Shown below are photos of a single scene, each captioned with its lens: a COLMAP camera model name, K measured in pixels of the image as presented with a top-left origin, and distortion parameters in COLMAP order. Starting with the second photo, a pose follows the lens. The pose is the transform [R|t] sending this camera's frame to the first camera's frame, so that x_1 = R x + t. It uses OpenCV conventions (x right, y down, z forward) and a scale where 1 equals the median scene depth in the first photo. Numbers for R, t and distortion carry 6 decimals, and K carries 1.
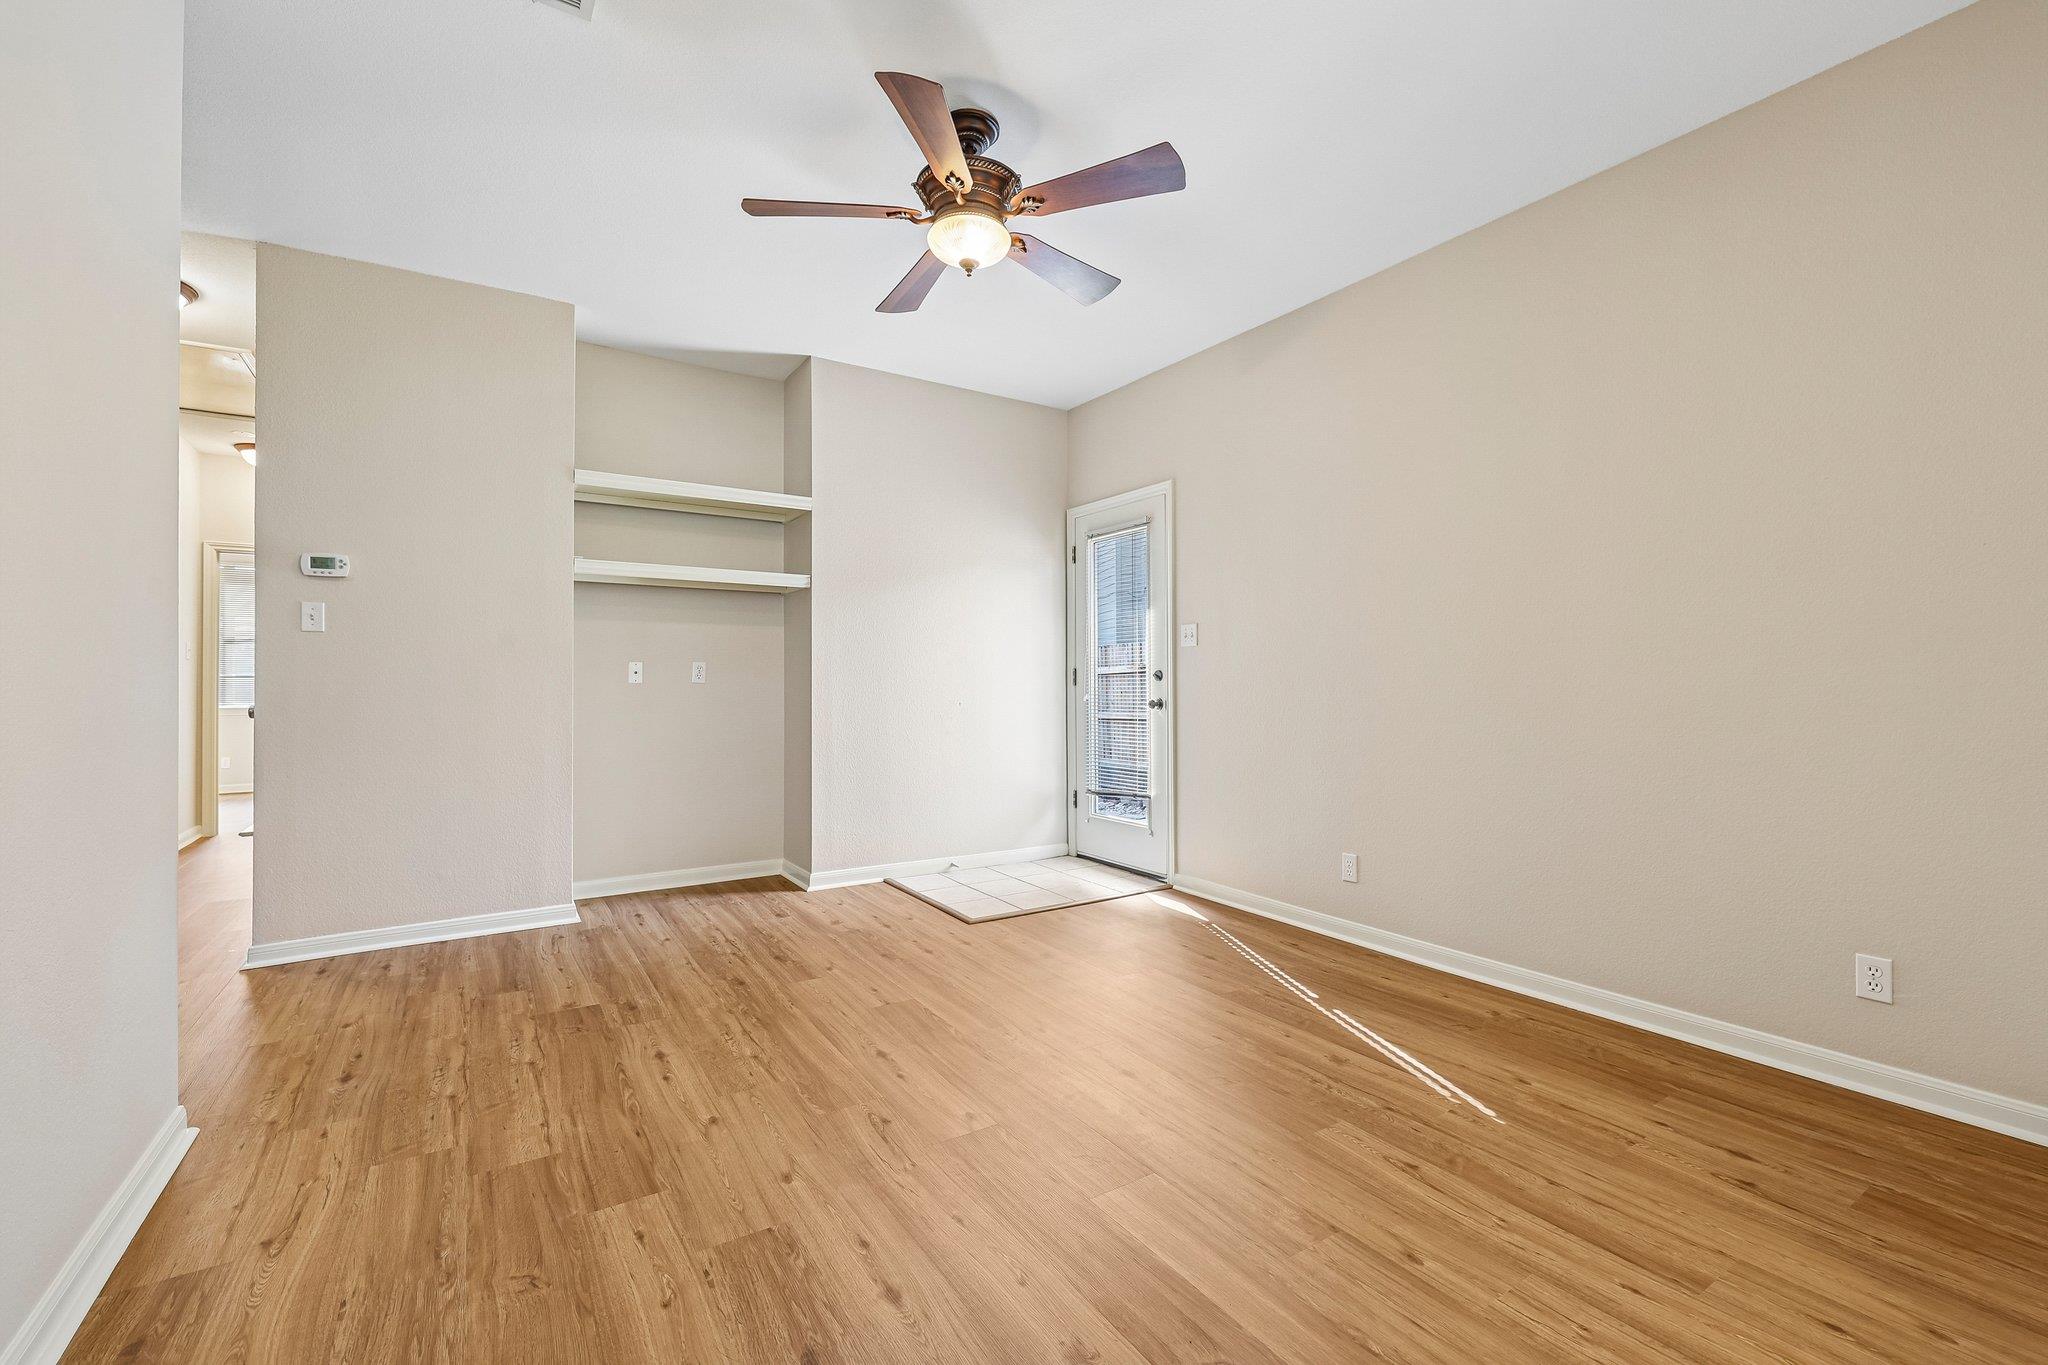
lens RADIAL K [[860.8, 0, 1035.5], [0, 860.8, 676.5], [0, 0, 1]] dist [-0.002302, 0.000844]
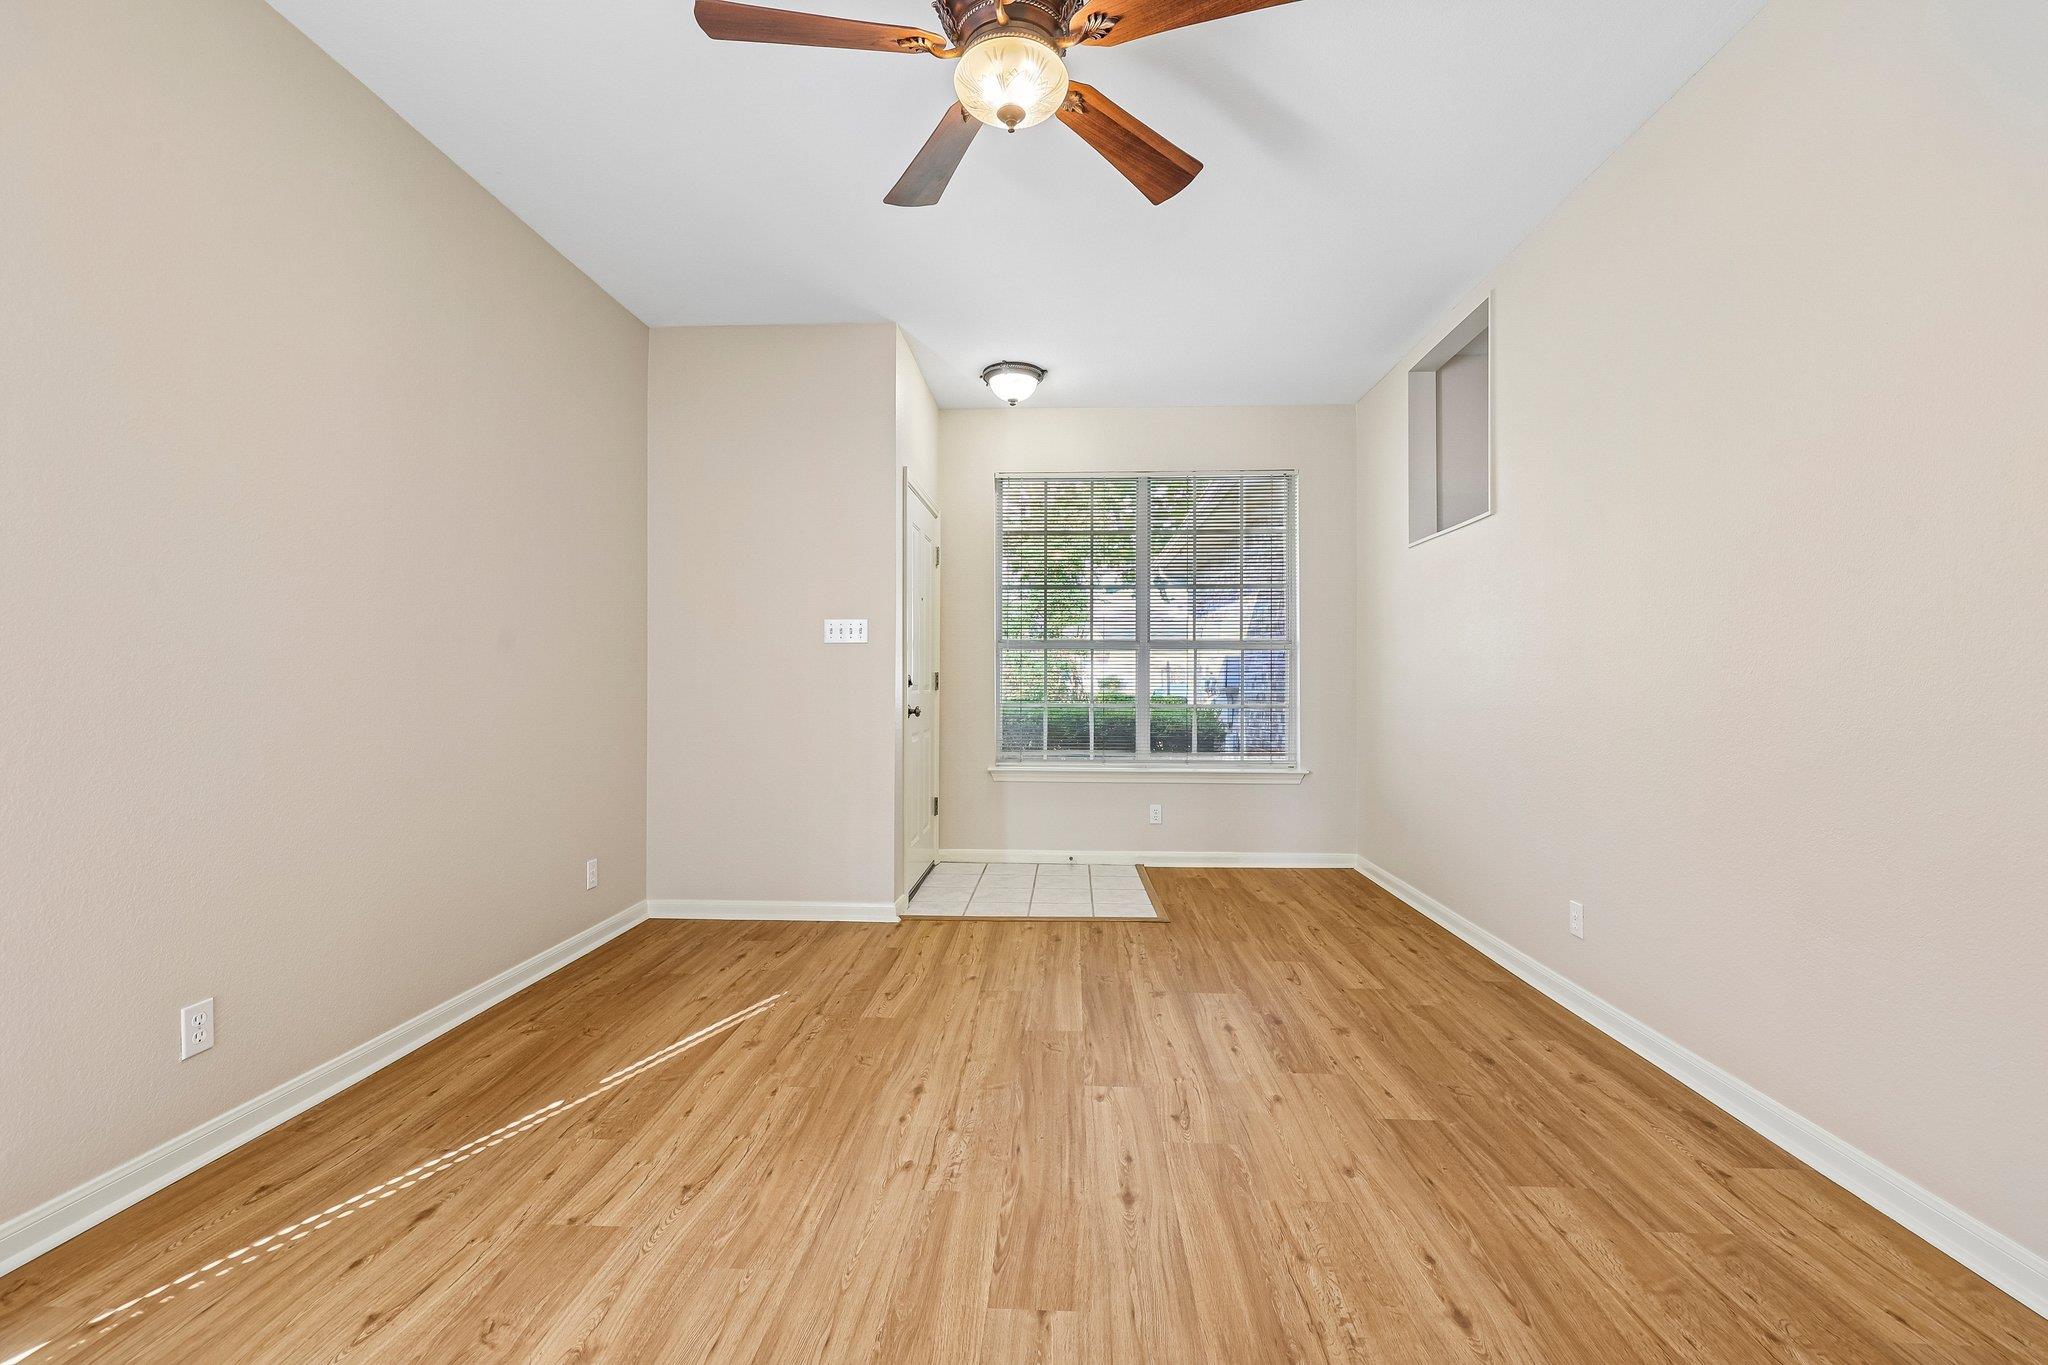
lens RADIAL K [[860.8, 0, 1028.1], [0, 860.8, 684.2], [0, 0, 1]] dist [-0.002302, 0.000844]
pose [[-0.807779, -0.001870, 0.589482, -0.563963], [-0.008435, 0.999929, -0.008386, 0.010919], [-0.589425, -0.011747, -0.807738, 1.721104]]
